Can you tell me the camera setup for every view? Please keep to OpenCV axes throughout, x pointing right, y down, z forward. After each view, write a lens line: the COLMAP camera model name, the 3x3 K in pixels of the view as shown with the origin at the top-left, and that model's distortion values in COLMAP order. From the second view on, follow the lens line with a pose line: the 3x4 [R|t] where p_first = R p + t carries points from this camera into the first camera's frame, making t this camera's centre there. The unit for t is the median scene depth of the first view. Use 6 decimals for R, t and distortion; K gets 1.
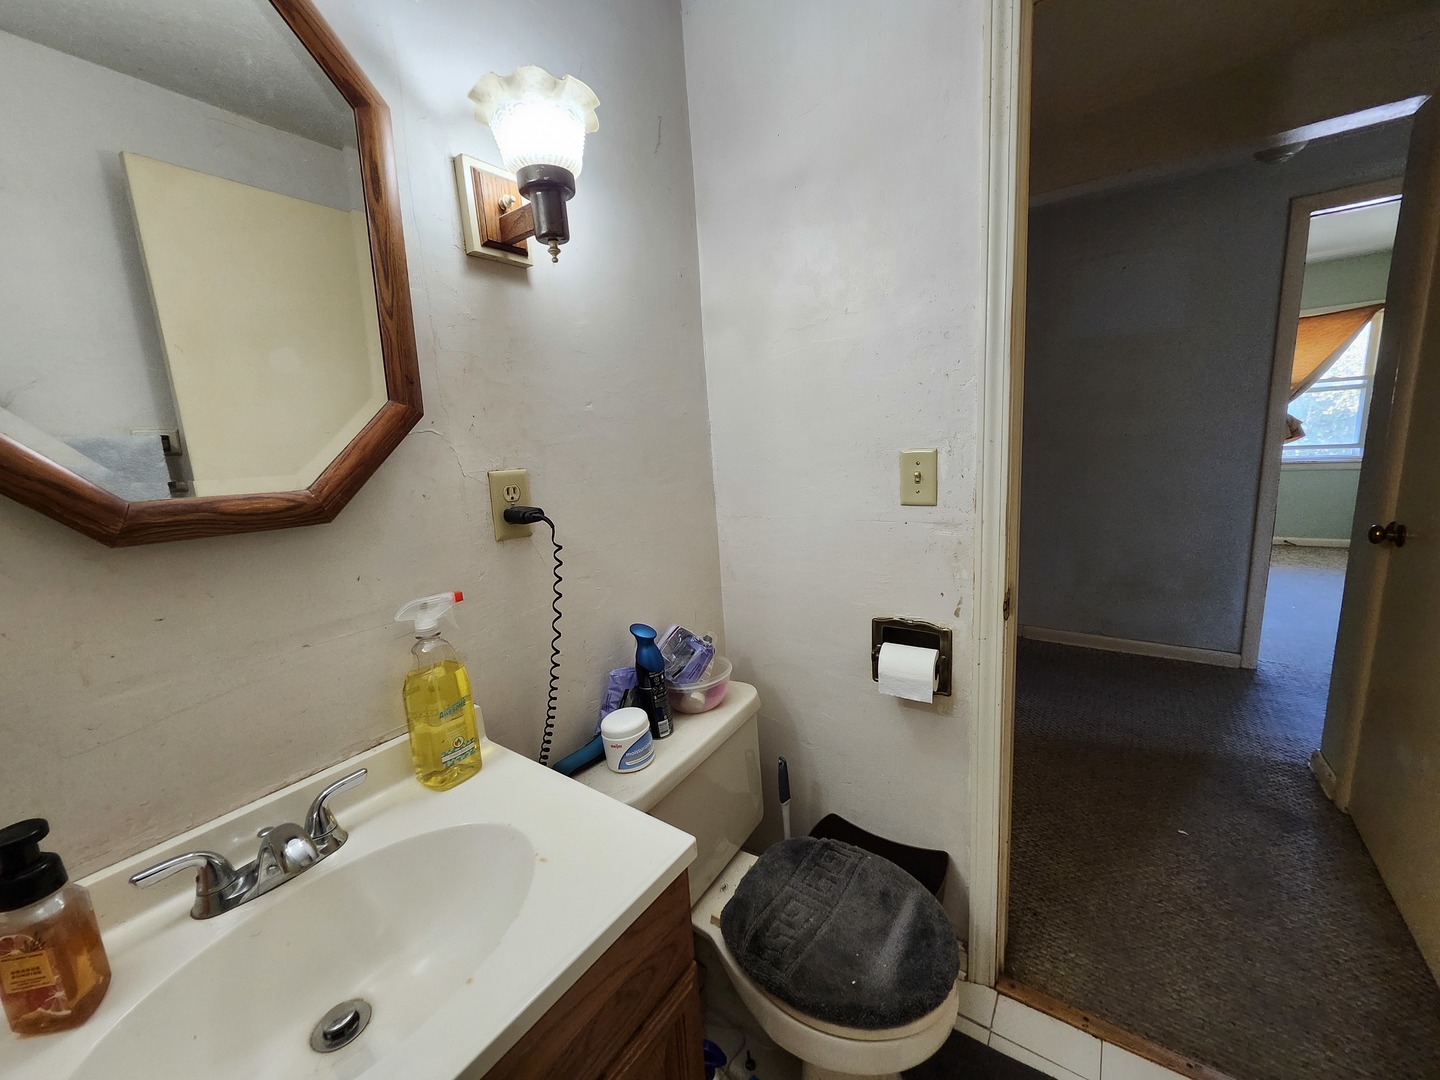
lens RADIAL K [[563.8, 0, 714.8], [0, 563.8, 541.5], [0, 0, 1]] dist [0.000428, -0.000184]
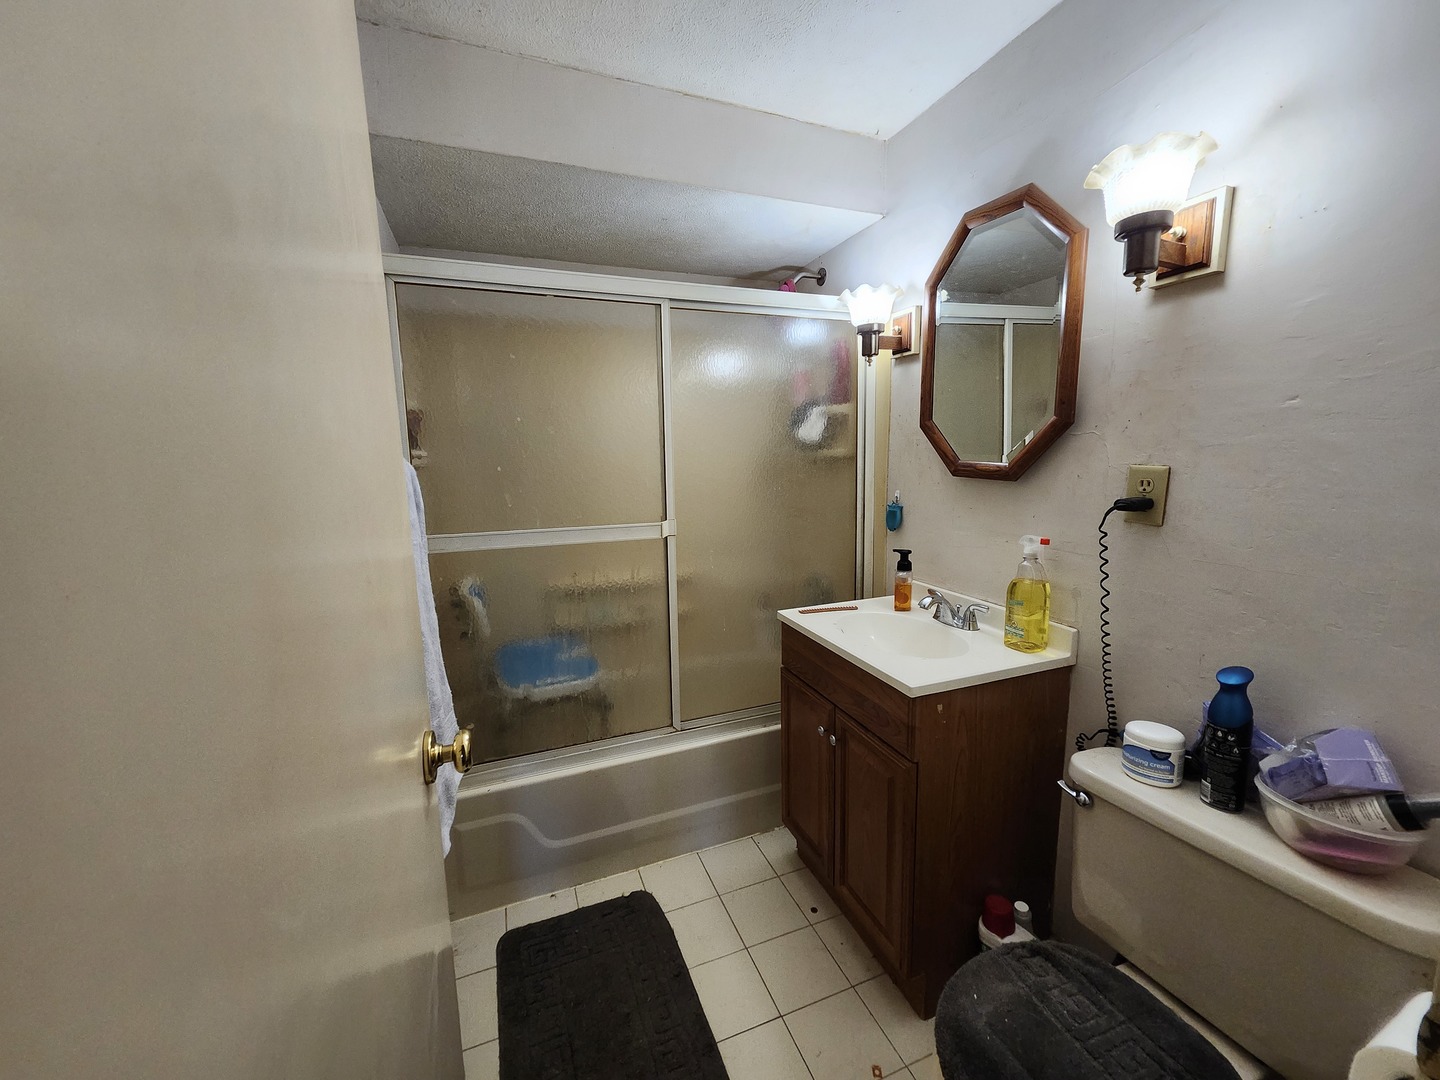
lens RADIAL K [[563.8, 0, 714.8], [0, 563.8, 541.5], [0, 0, 1]] dist [0.000428, -0.000184]
pose [[-0.551588, 0.201357, -0.809448, 1.116202], [-0.108117, 0.944979, 0.308747, -0.243711], [0.827080, 0.257817, -0.499469, 0.888844]]
